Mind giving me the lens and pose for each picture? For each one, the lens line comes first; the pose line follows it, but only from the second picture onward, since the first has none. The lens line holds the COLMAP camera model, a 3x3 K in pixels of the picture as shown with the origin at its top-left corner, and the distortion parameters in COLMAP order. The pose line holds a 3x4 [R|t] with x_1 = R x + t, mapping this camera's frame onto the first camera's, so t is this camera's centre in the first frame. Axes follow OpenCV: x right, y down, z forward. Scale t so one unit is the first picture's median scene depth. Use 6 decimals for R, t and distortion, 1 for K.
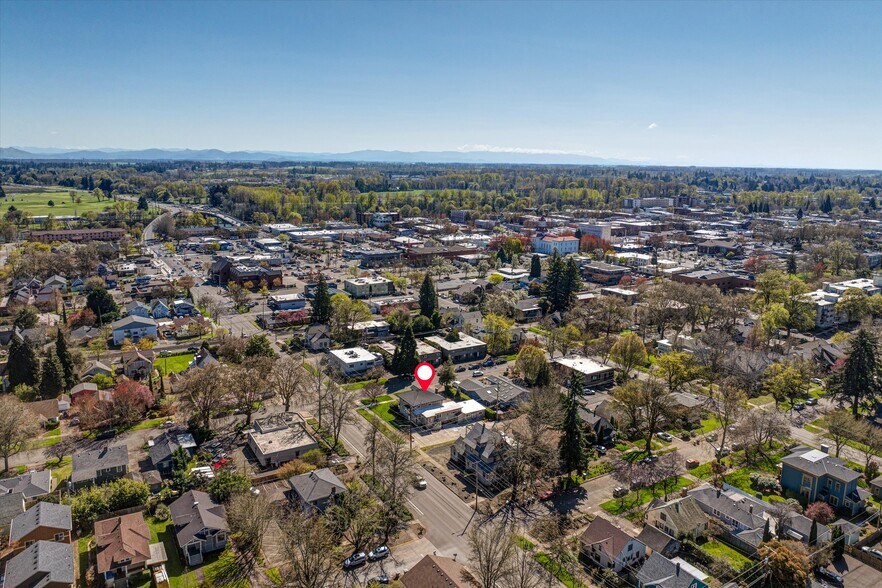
lens RADIAL K [[627.2, 0, 439.7], [0, 627.2, 244.5], [0, 0, 1]] dist [-0.034484, -0.004442]
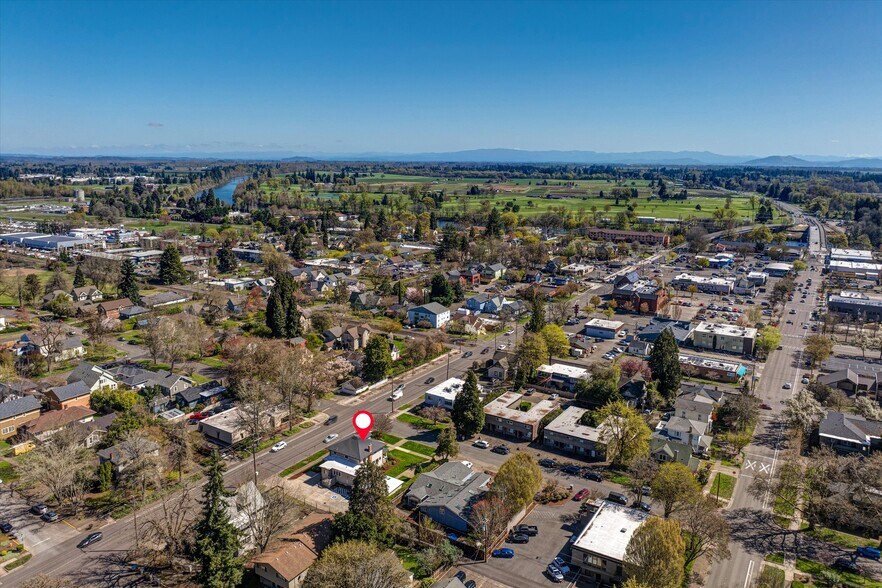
lens RADIAL K [[627.2, 0, 439.7], [0, 627.2, 244.5], [0, 0, 1]] dist [-0.034484, -0.004442]
pose [[0.440371, 0.111975, -0.890806, 0.589135], [-0.123328, 0.990331, 0.063518, -0.072134], [0.889305, 0.081890, 0.449923, 0.567730]]
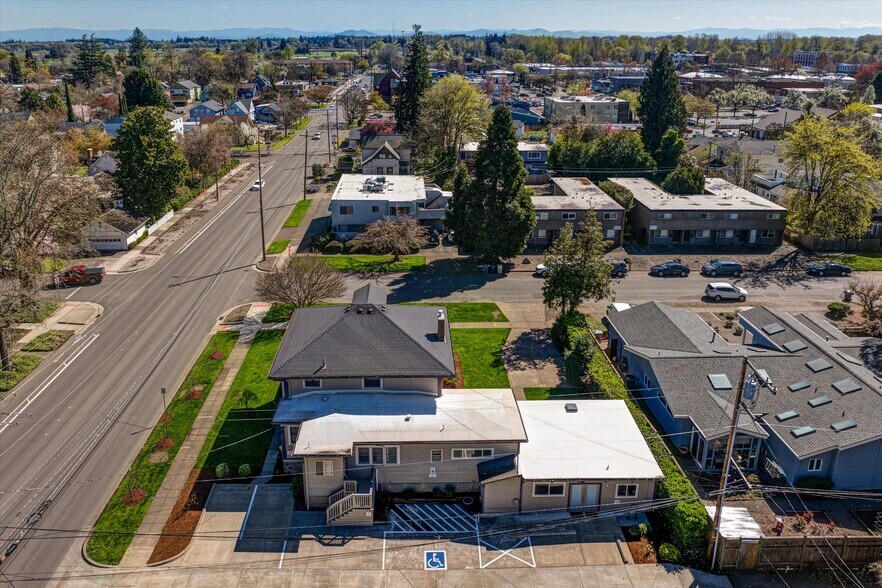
lens RADIAL K [[647.0, 0, 411.6], [0, 647.0, 214.5], [0, 0, 1]] dist [-0.026799, -0.002971]
pose [[0.861918, 0.121429, -0.492292, 0.075540], [-0.057225, 0.987993, 0.143509, 0.132368], [0.503807, -0.095521, 0.858518, 0.655301]]
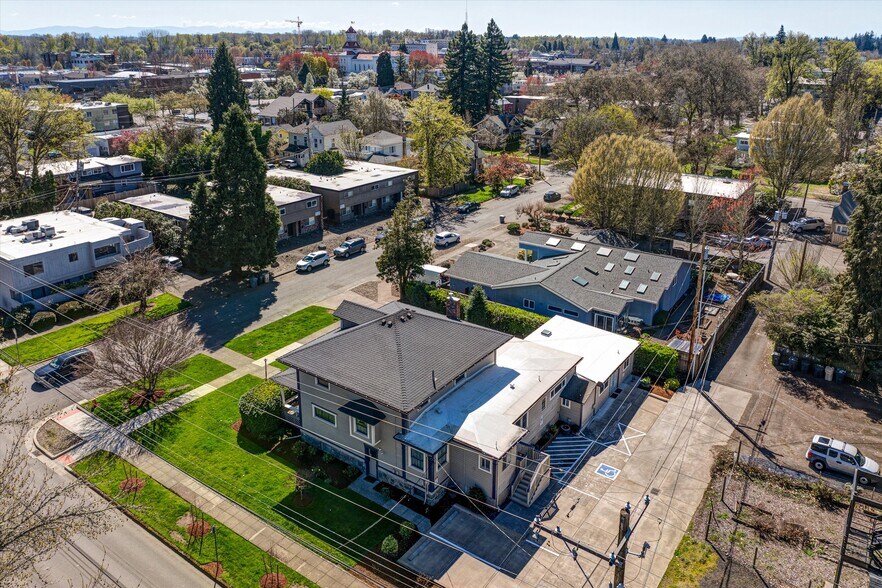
lens RADIAL K [[651.0, 0, 451.2], [0, 651.0, 223.1], [0, 0, 1]] dist [-0.026643, -0.003748]
pose [[0.913533, -0.119902, 0.388691, -0.077318], [0.062058, 0.985465, 0.158140, 0.134776], [-0.402002, -0.120345, 0.907696, 0.643195]]
